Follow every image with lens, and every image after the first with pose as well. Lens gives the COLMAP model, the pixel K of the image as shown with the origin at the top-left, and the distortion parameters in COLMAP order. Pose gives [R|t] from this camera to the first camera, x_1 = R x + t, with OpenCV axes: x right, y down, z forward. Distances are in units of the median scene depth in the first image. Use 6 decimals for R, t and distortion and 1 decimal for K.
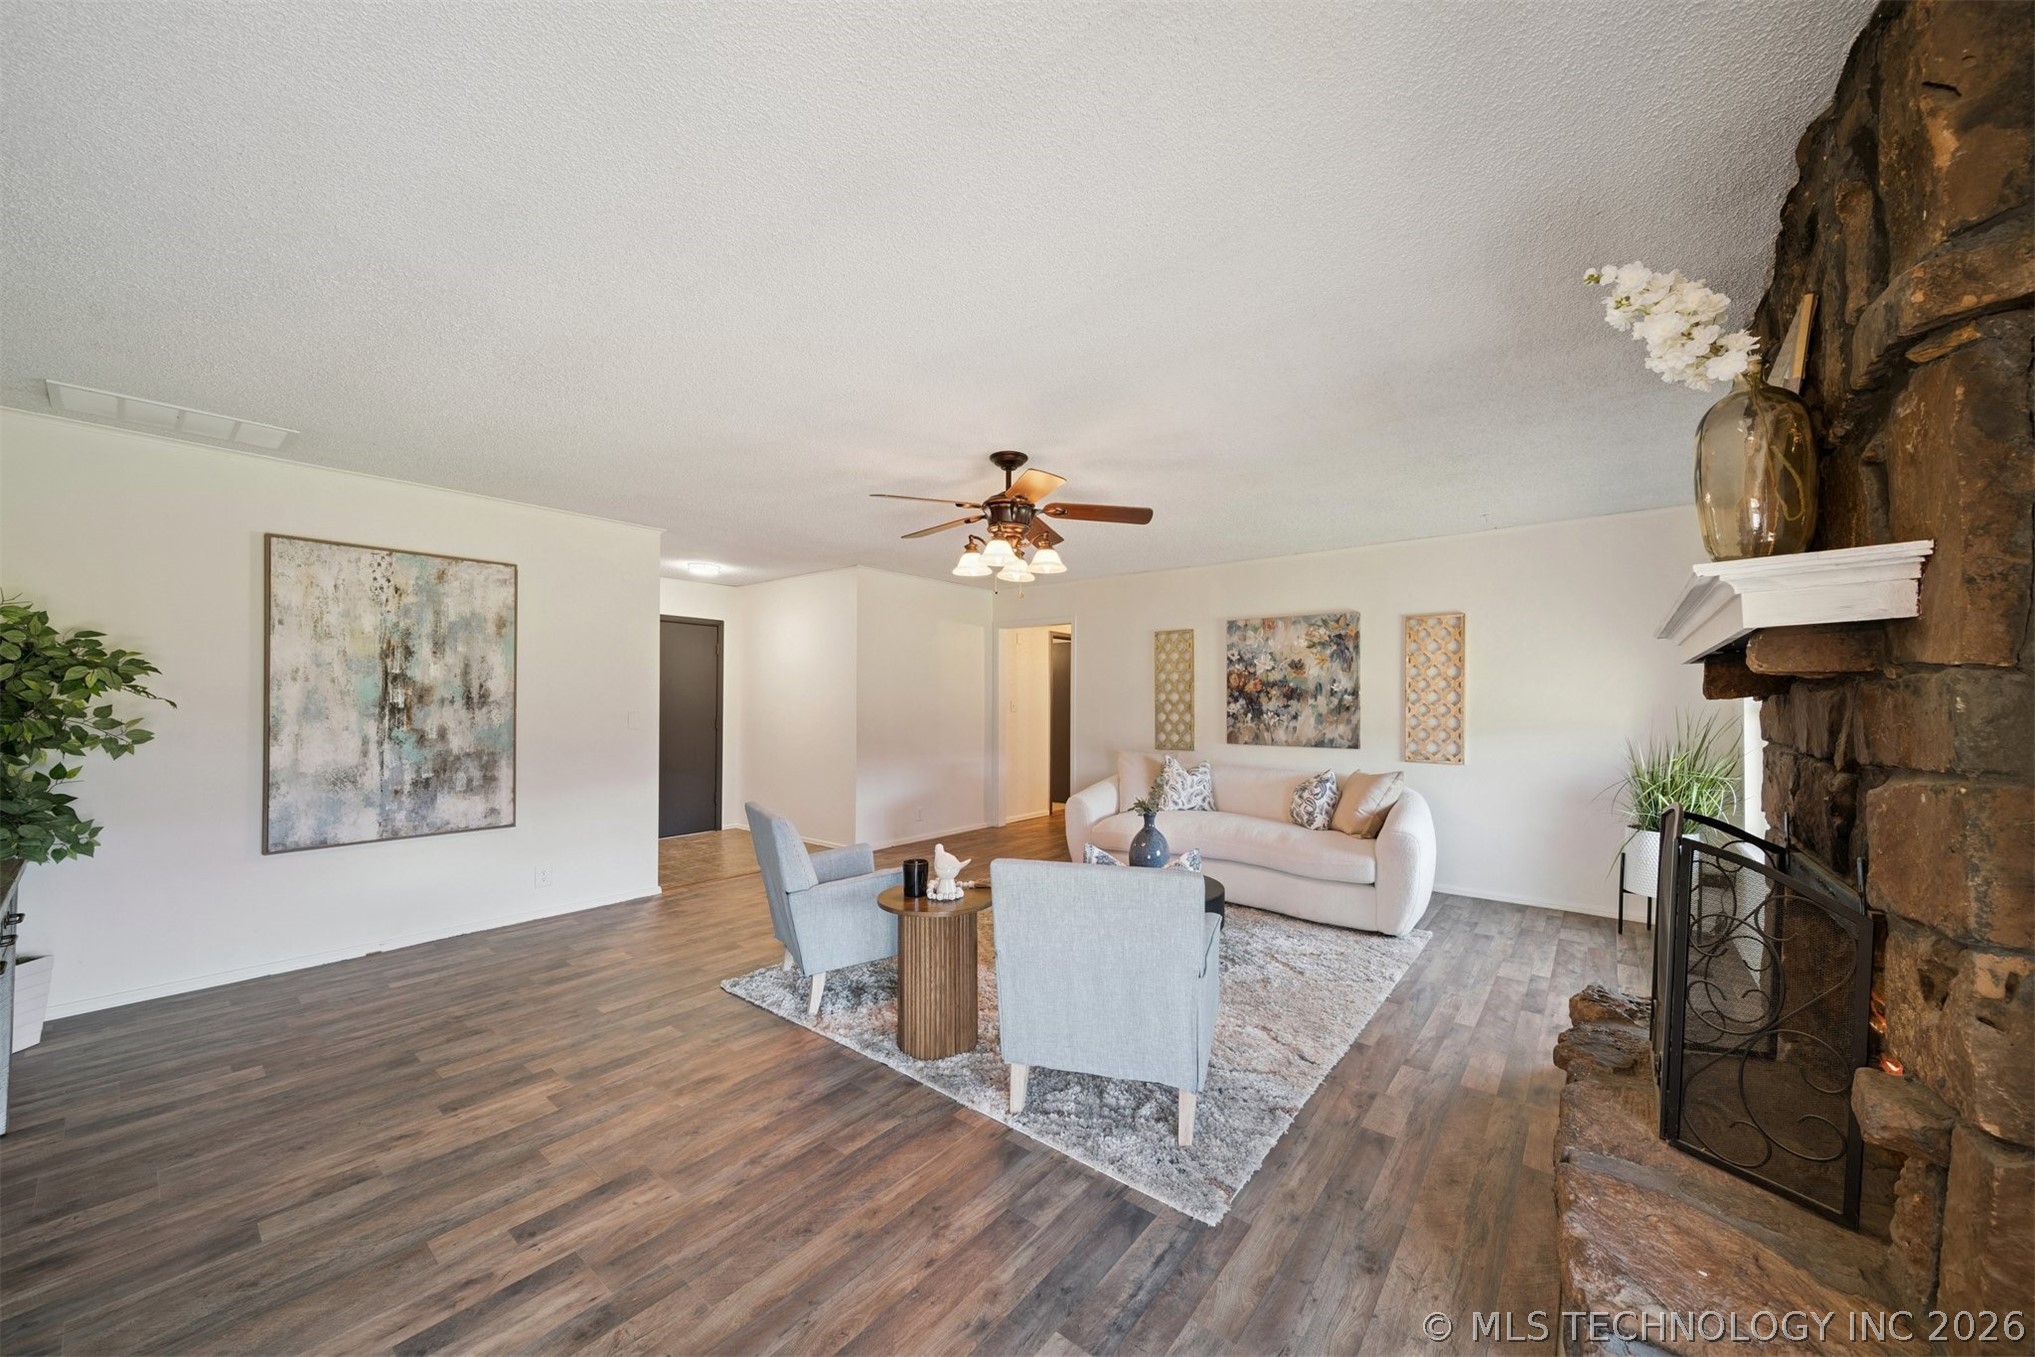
lens RADIAL K [[732.8, 0, 1046.1], [0, 732.8, 702.4], [0, 0, 1]] dist [-0.000681, -0.000313]
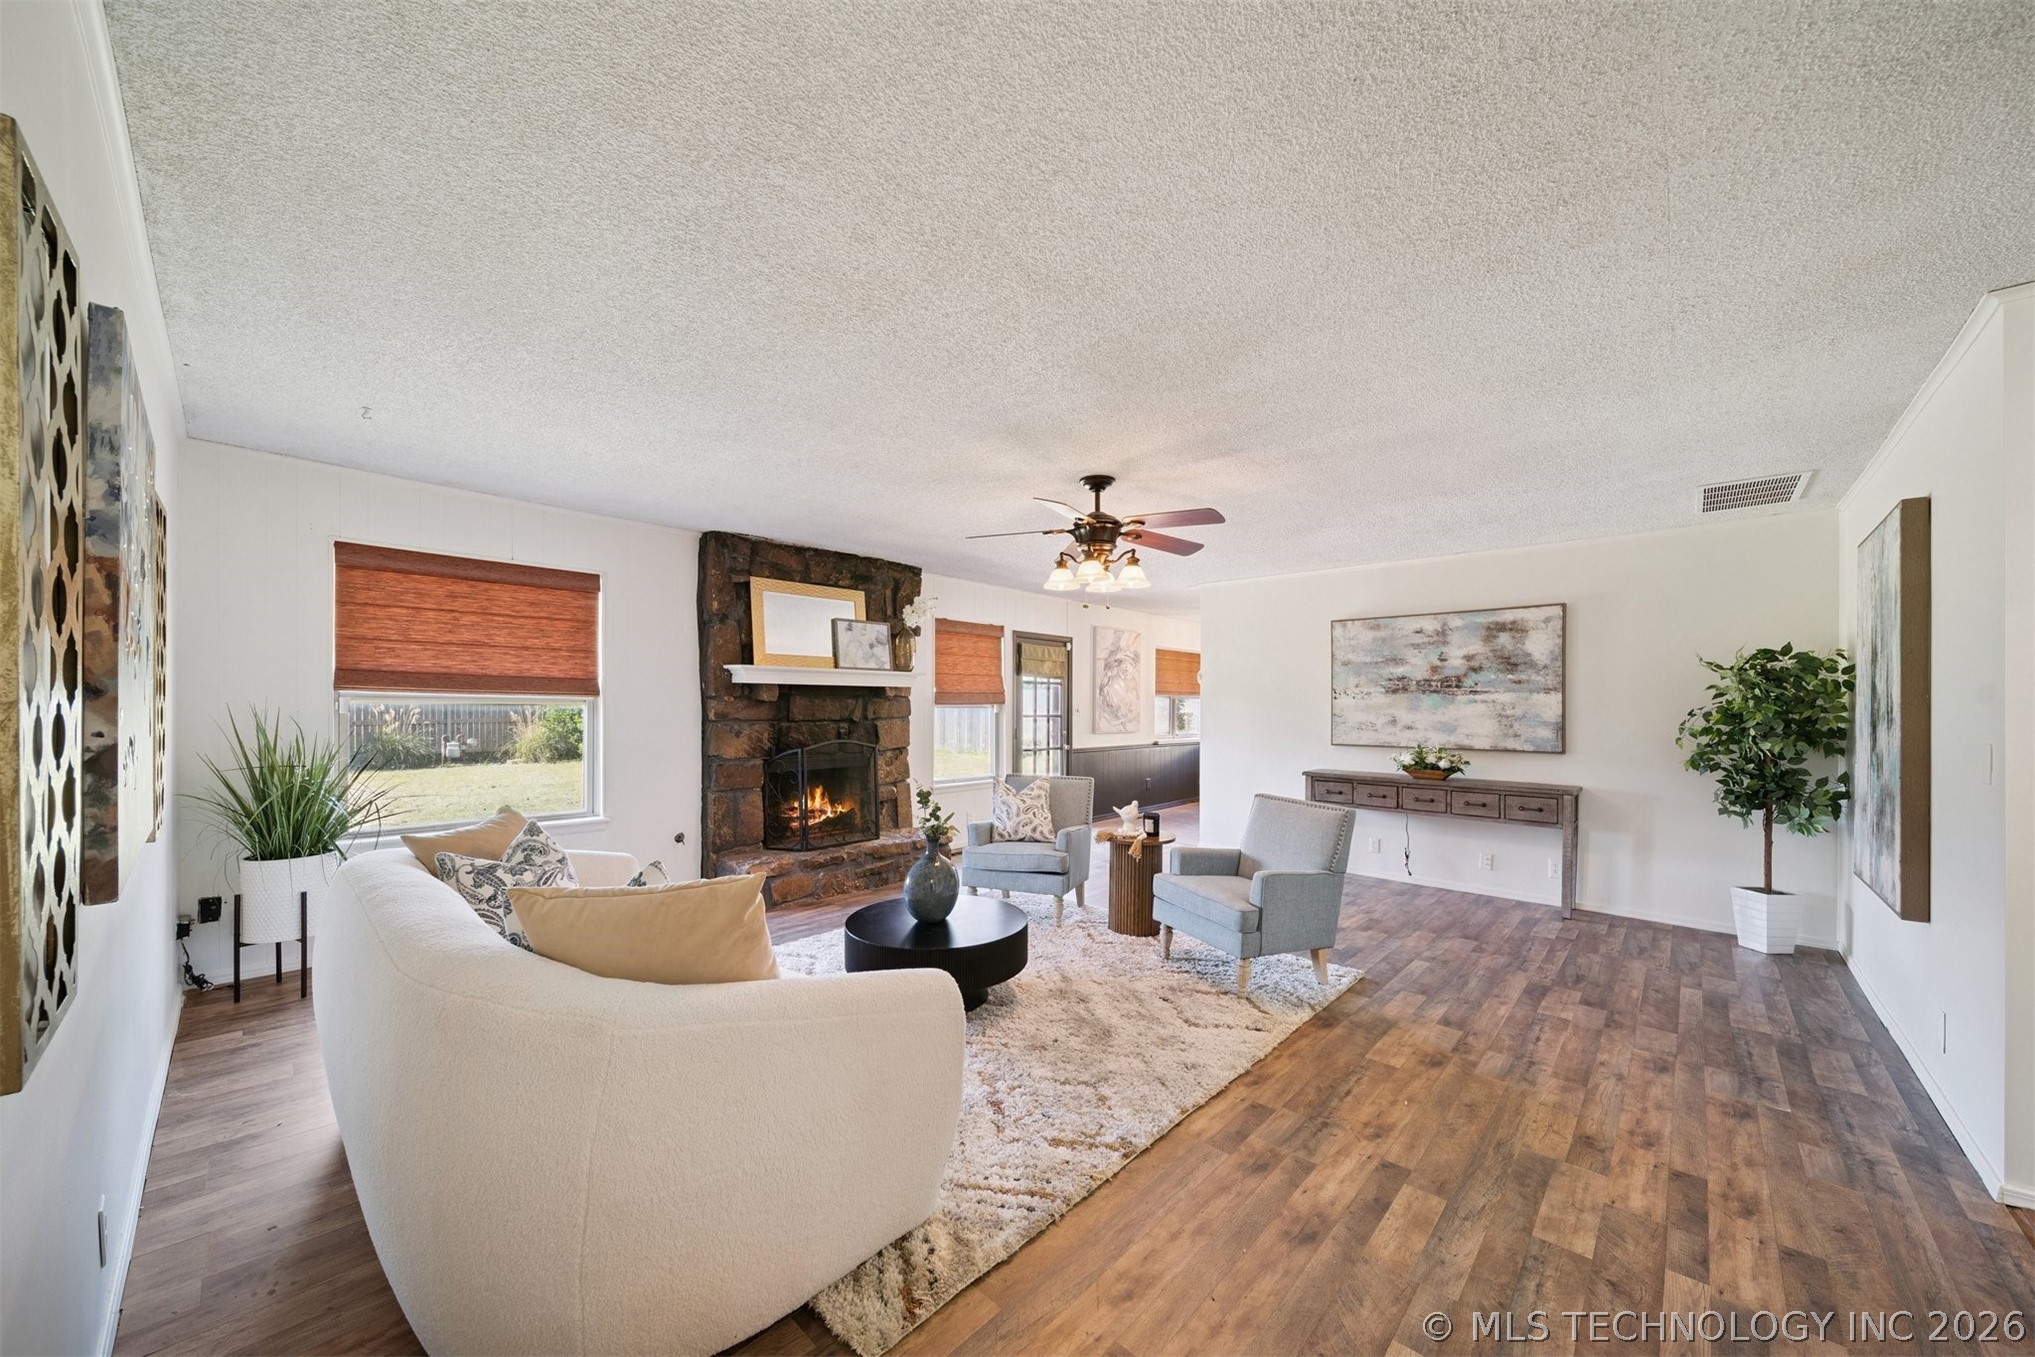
lens RADIAL K [[716.1, 0, 1023.8], [0, 716.1, 692.6], [0, 0, 1]] dist [-0.000460, -0.000454]
pose [[-0.995451, -0.012259, 0.094481, -0.034733], [-0.013631, 0.999810, -0.013899, -0.005265], [-0.094292, -0.015123, -0.995430, 1.719948]]
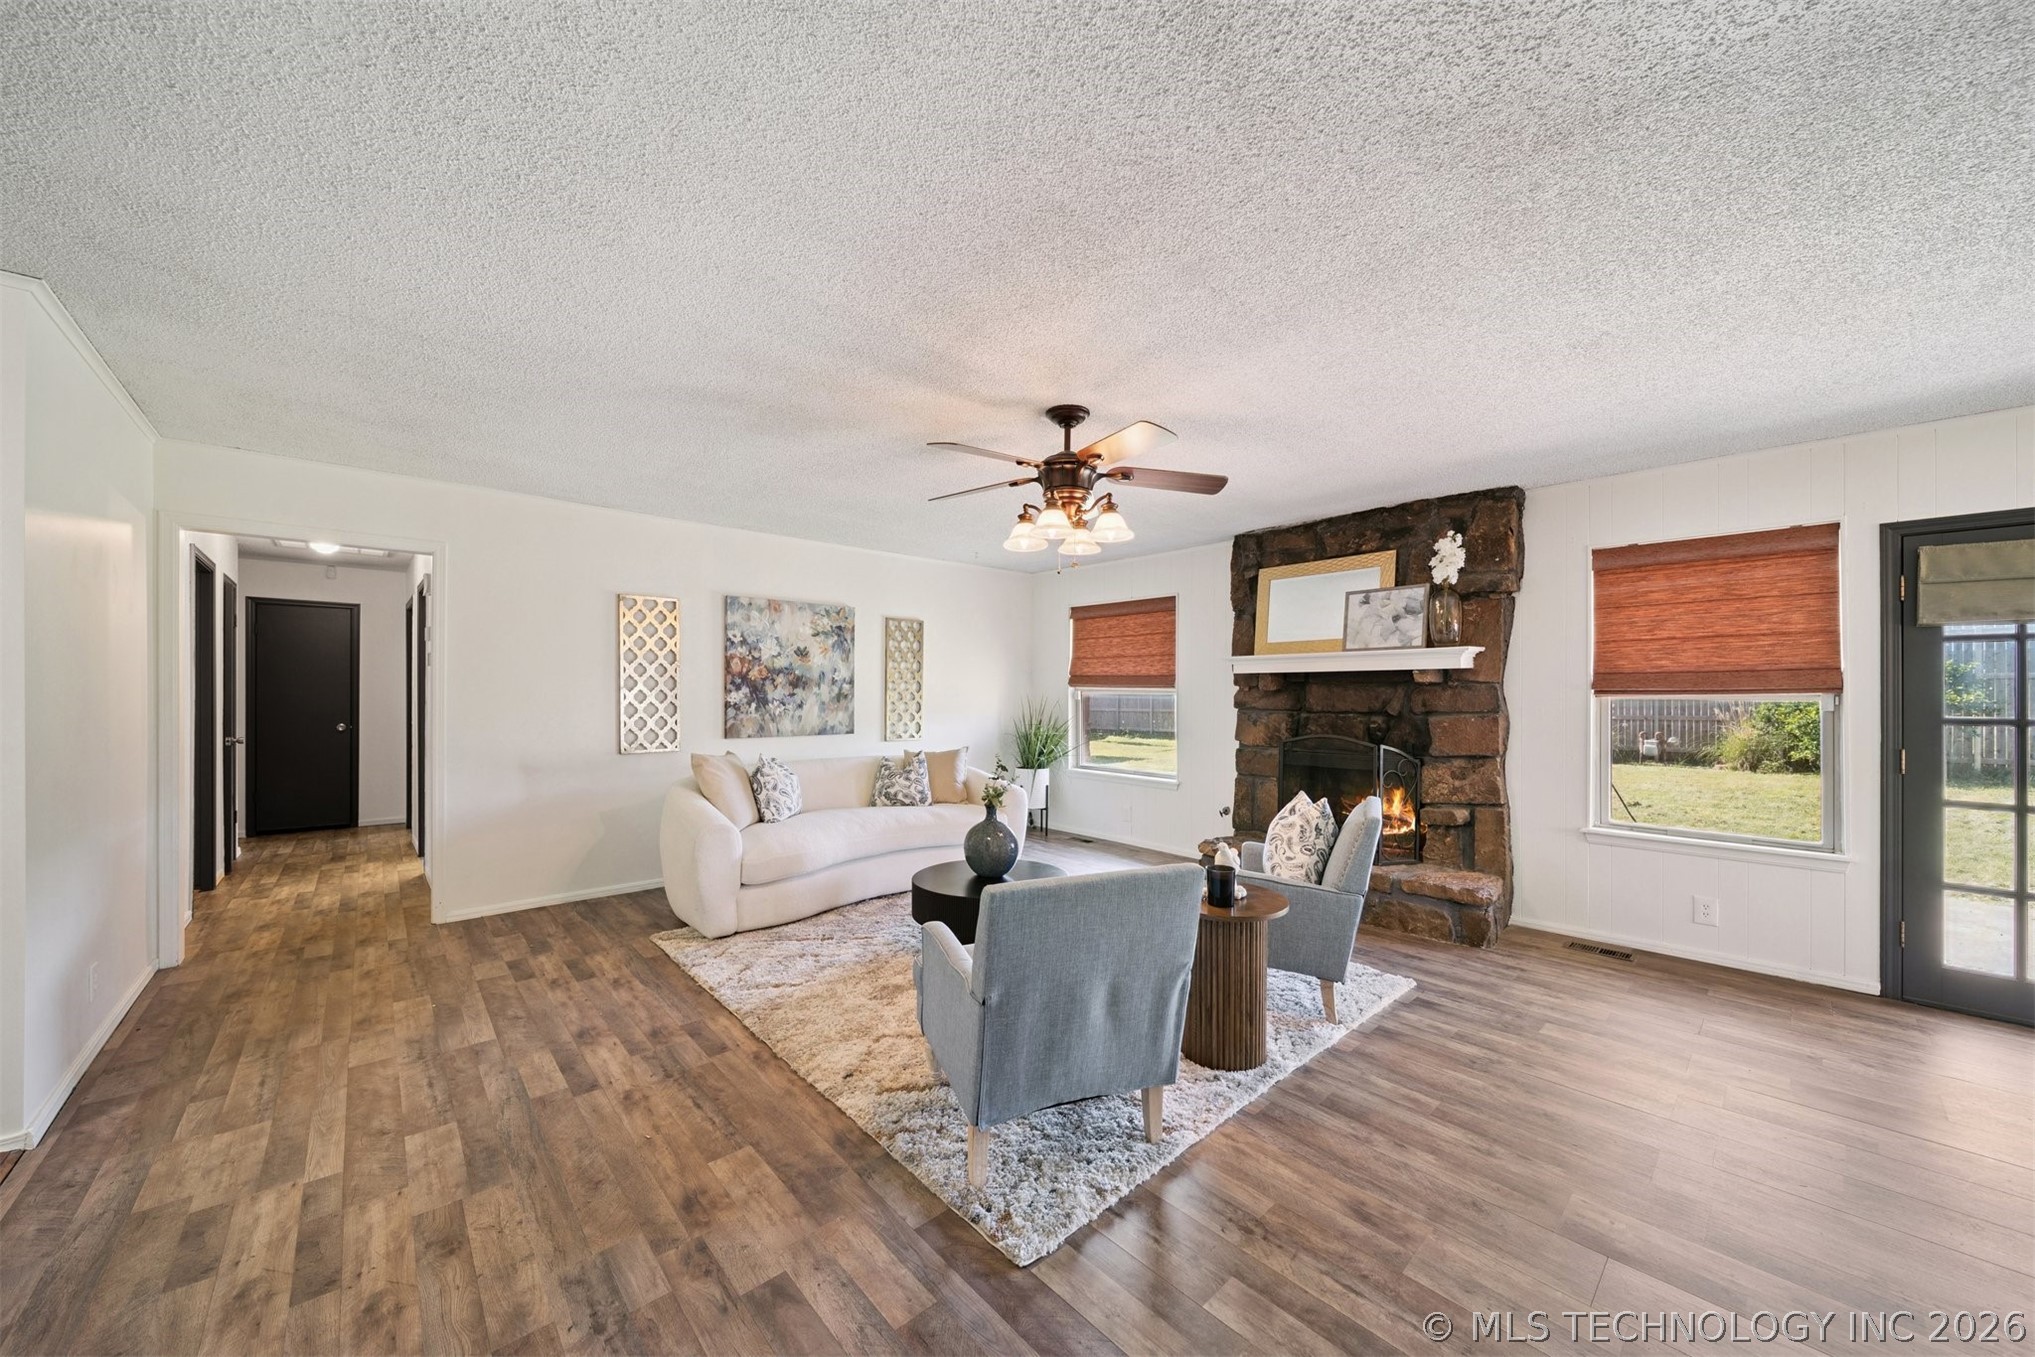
lens RADIAL K [[716.1, 0, 1023.8], [0, 716.1, 692.6], [0, 0, 1]] dist [-0.000460, -0.000454]
pose [[0.165785, -0.004814, 0.986150, -0.754748], [-0.001776, 0.999985, 0.005180, -0.004045], [-0.986160, -0.002610, 0.165774, 0.752863]]
